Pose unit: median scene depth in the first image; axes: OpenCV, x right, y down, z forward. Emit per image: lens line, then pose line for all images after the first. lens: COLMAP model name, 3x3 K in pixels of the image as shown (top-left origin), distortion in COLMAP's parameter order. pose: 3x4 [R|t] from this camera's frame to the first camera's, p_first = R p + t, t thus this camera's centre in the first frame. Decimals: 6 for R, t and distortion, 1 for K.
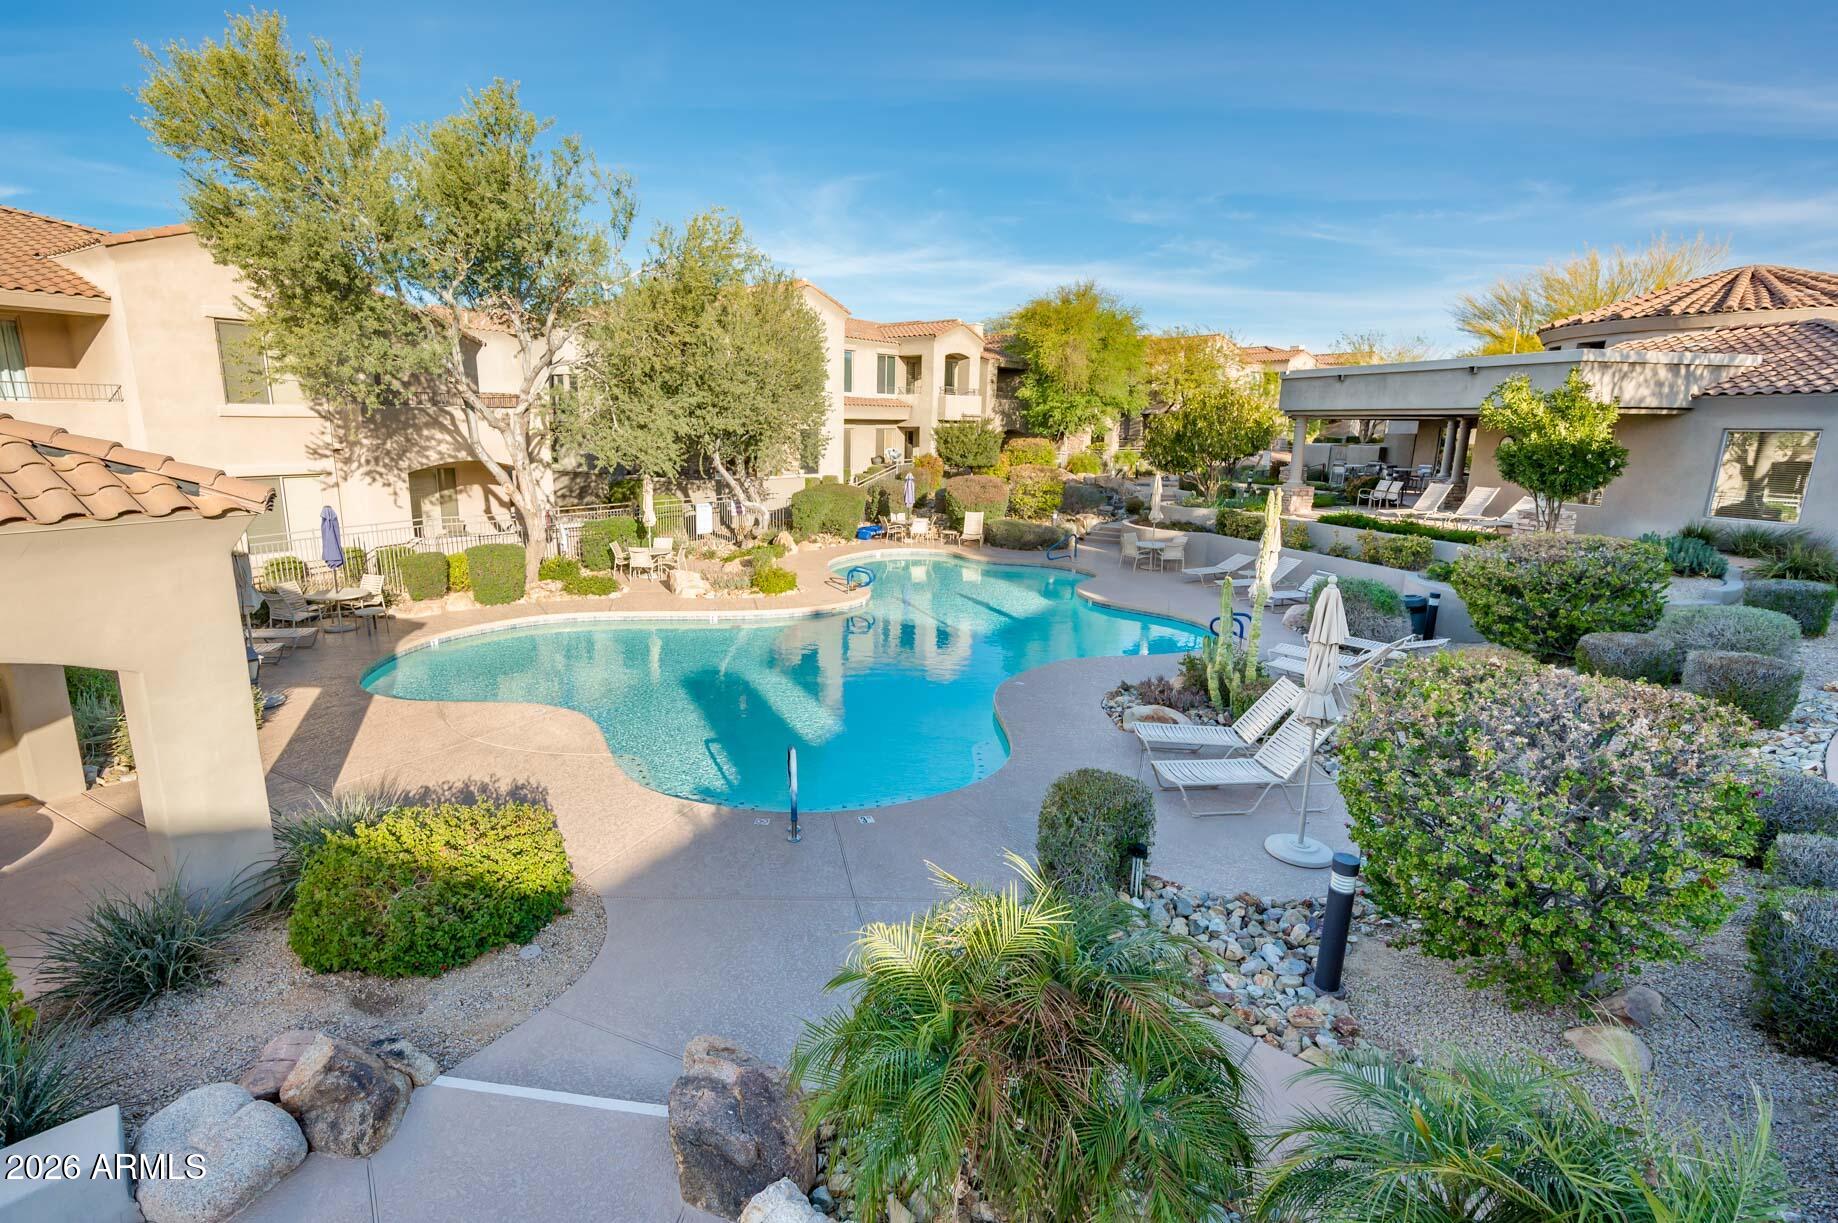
lens RADIAL K [[794.9, 0, 919.0], [0, 794.9, 611.5], [0, 0, 1]] dist [-0.000020, -0.000151]
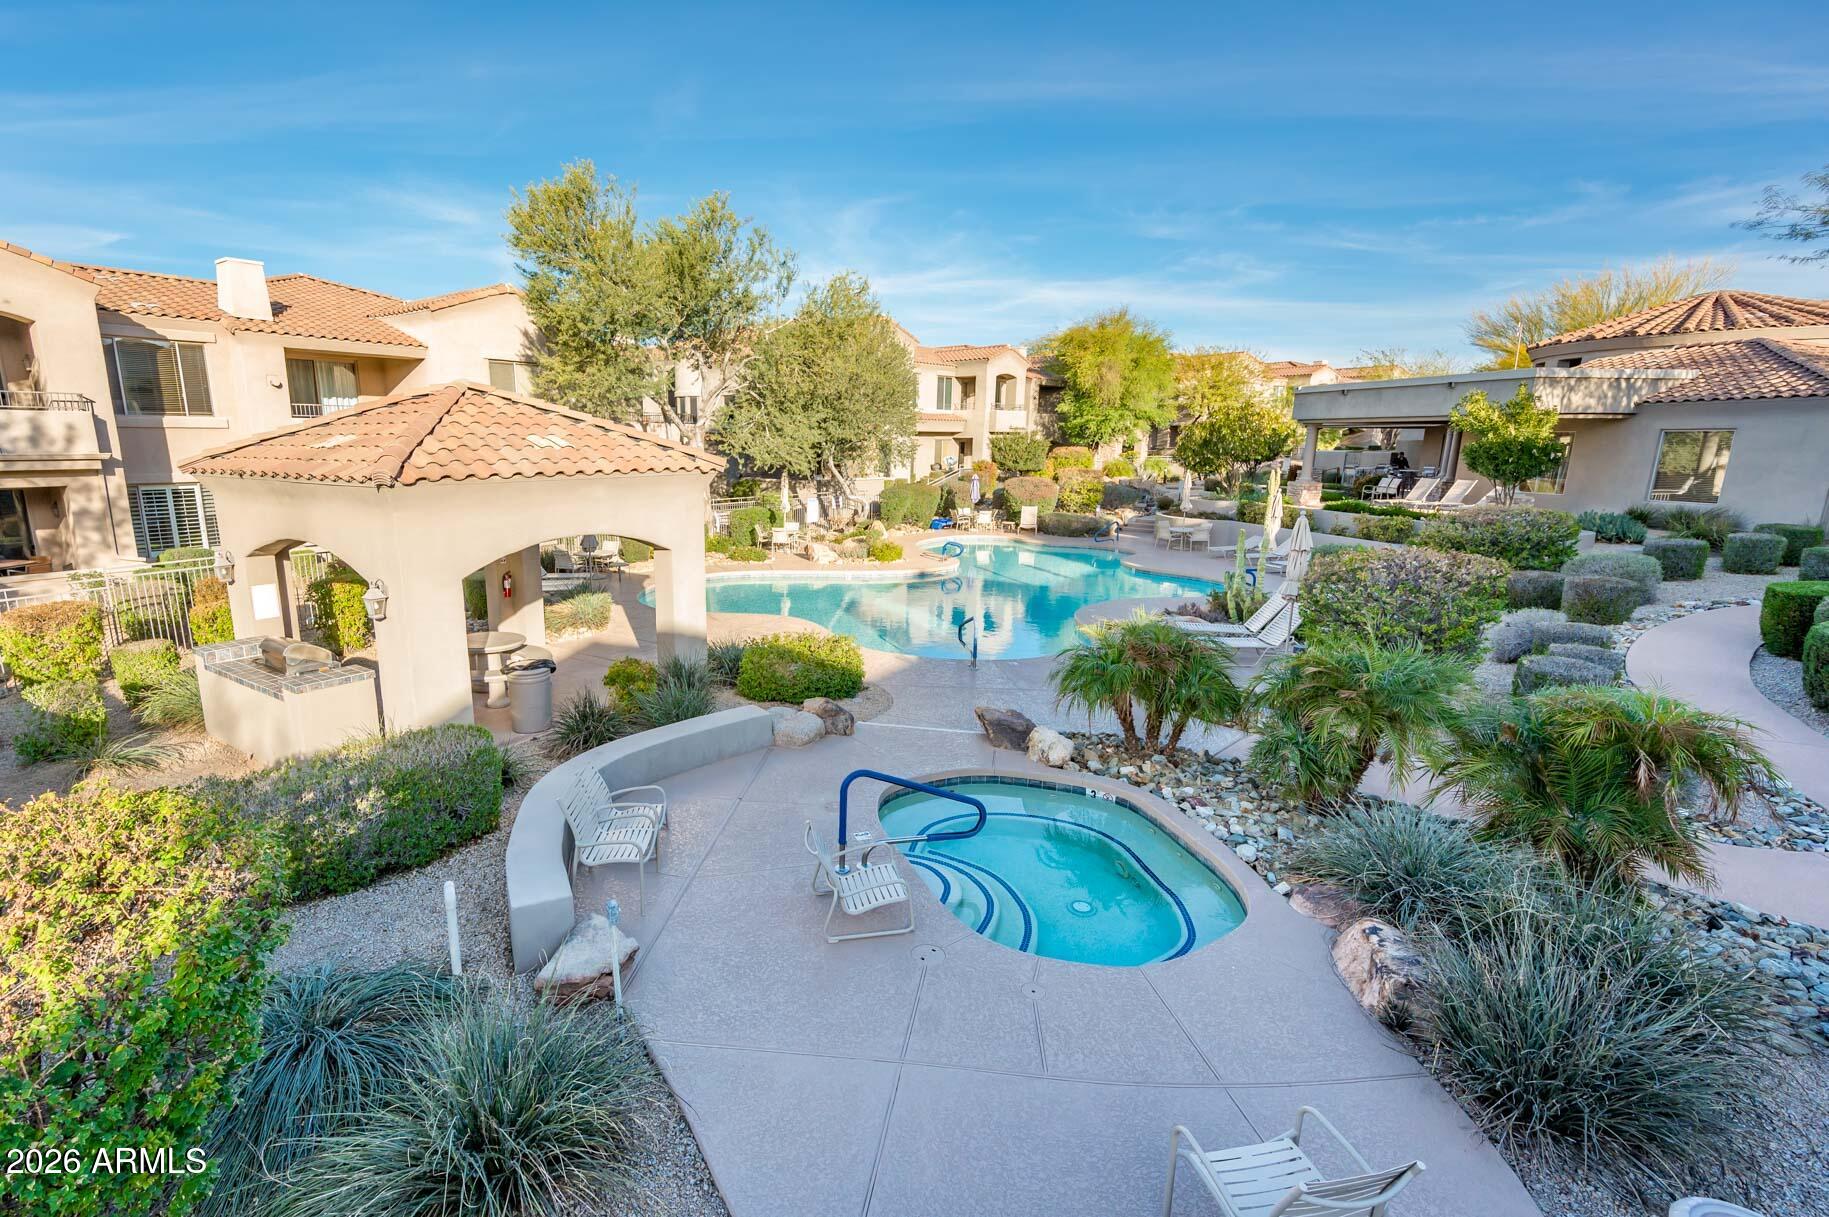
lens RADIAL K [[777.6, 0, 870.6], [0, 777.6, 610.9], [0, 0, 1]] dist [-0.000259, 0.000366]
pose [[0.996229, 0.012006, -0.085928, -0.067773], [-0.013302, 0.999806, -0.014529, 0.054232], [0.085737, 0.015617, 0.996195, -0.194146]]
